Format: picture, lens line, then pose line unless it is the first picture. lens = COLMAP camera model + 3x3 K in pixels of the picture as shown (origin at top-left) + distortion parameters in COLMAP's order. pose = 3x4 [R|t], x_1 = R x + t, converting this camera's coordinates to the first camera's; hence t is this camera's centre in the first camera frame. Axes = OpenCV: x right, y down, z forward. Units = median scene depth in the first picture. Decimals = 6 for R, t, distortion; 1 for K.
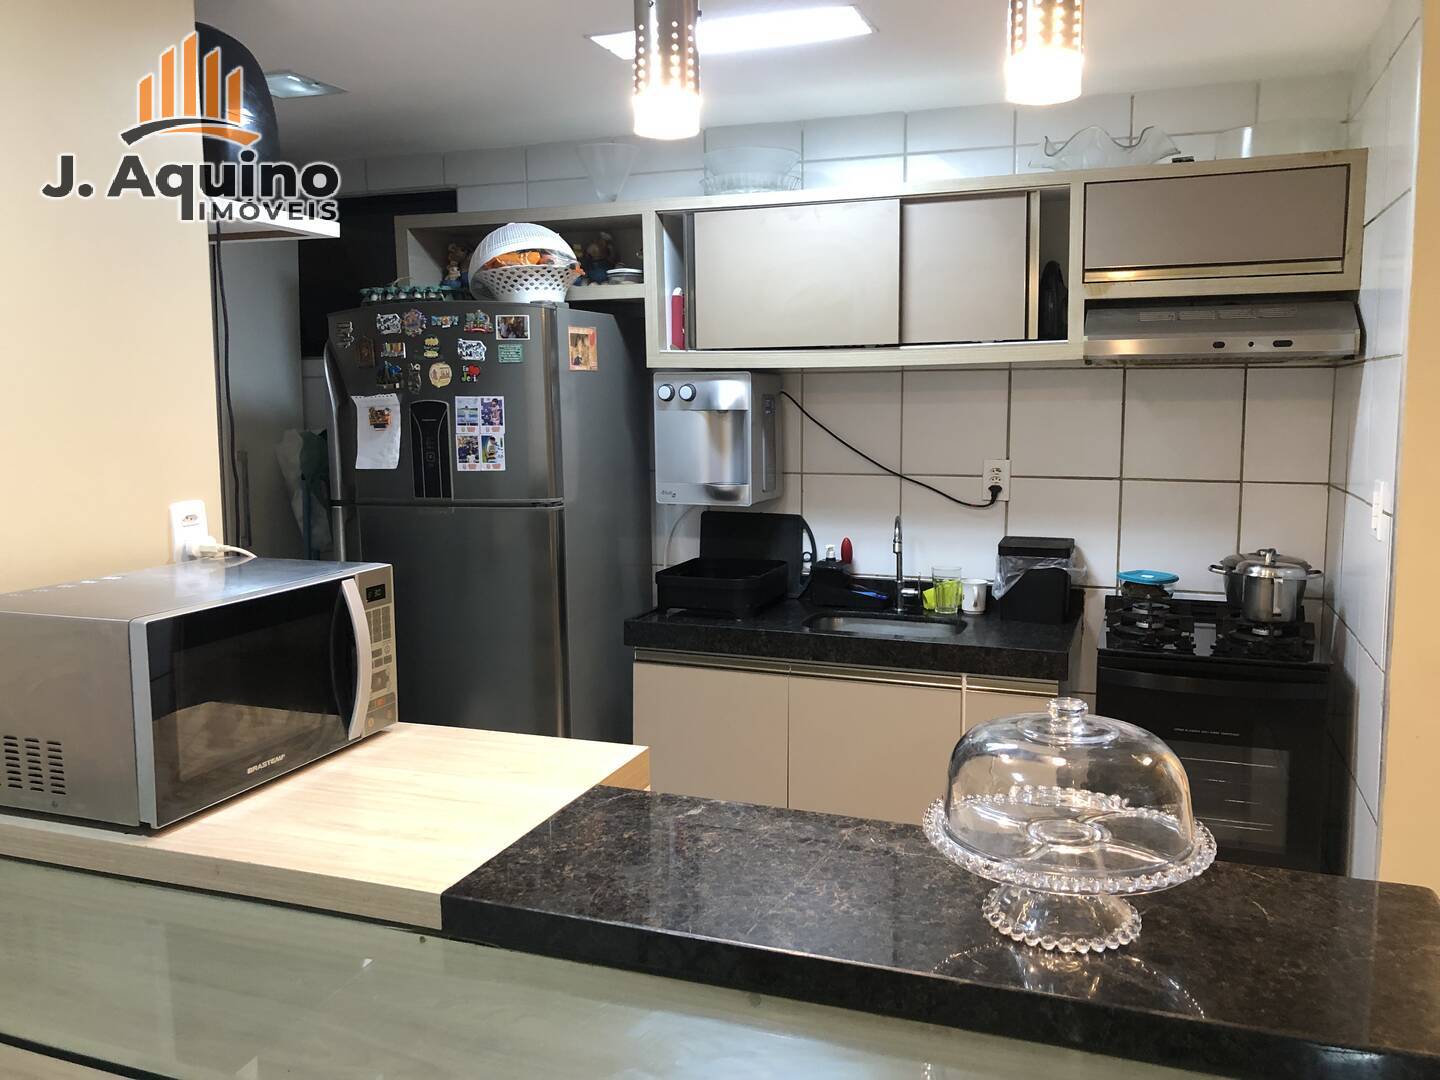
lens RADIAL K [[1181.3, 0, 722.1], [0, 1181.3, 529.8], [0, 0, 1]] dist [0.028607, -0.035877]
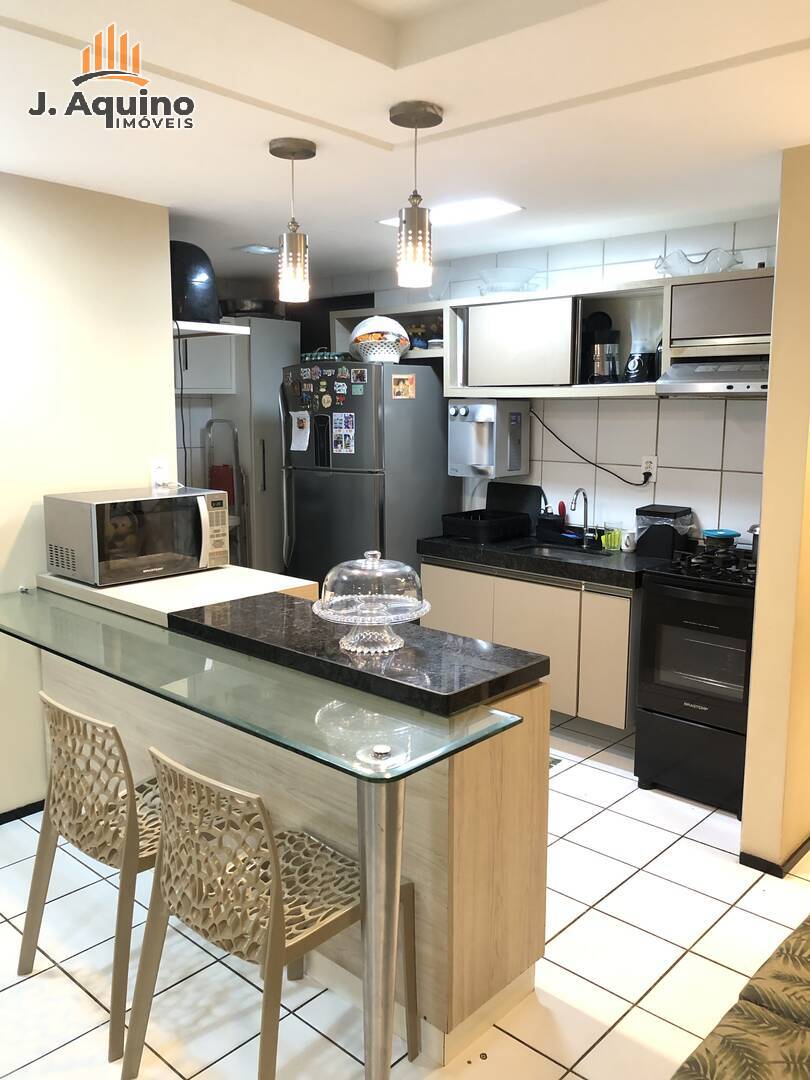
lens RADIAL K [[886.0, 0, 404.9], [0, 886.0, 540.7], [0, 0, 1]] dist [0.028607, -0.035877]
pose [[0.920826, 0.067387, -0.384107, 0.413068], [-0.052493, 0.997411, 0.049141, 0.013464], [0.386424, -0.025088, 0.921980, -0.241622]]
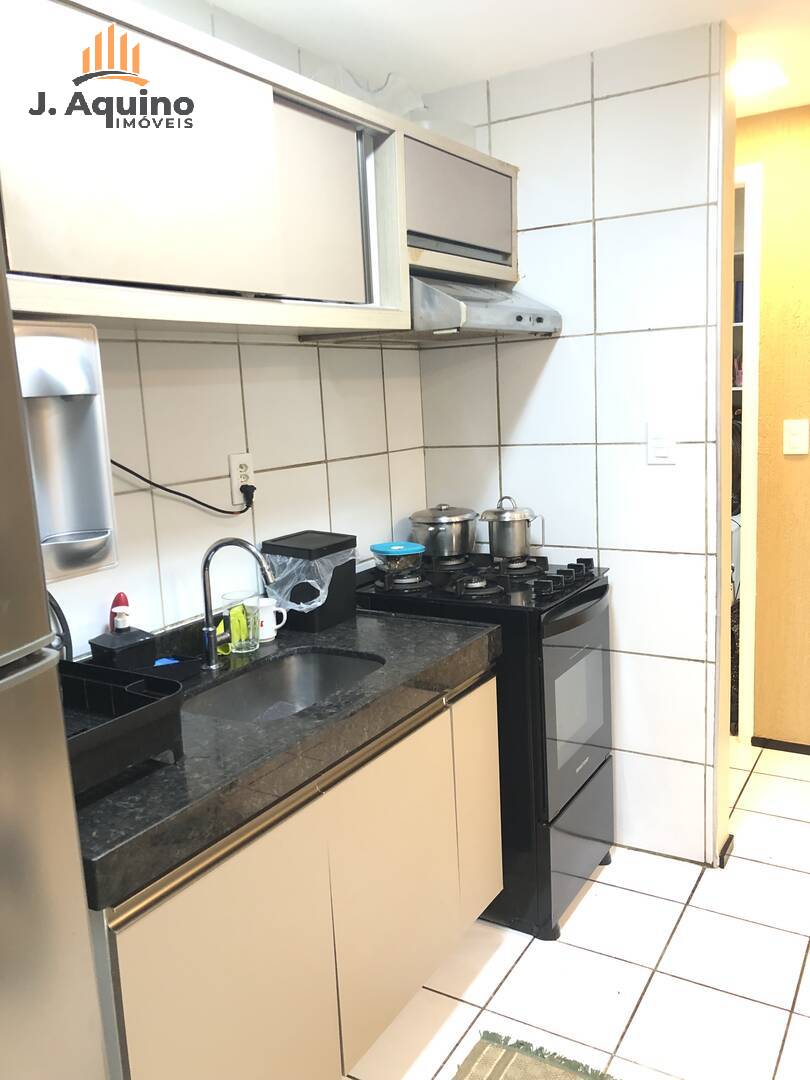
lens RADIAL K [[886.0, 0, 407.0], [0, 886.0, 545.4], [0, 0, 1]] dist [0.028607, -0.035877]
pose [[0.191187, -0.177053, 0.965453, -0.369898], [0.147746, 0.977581, 0.150019, -0.075947], [-0.970370, 0.113960, 0.213060, 0.796719]]
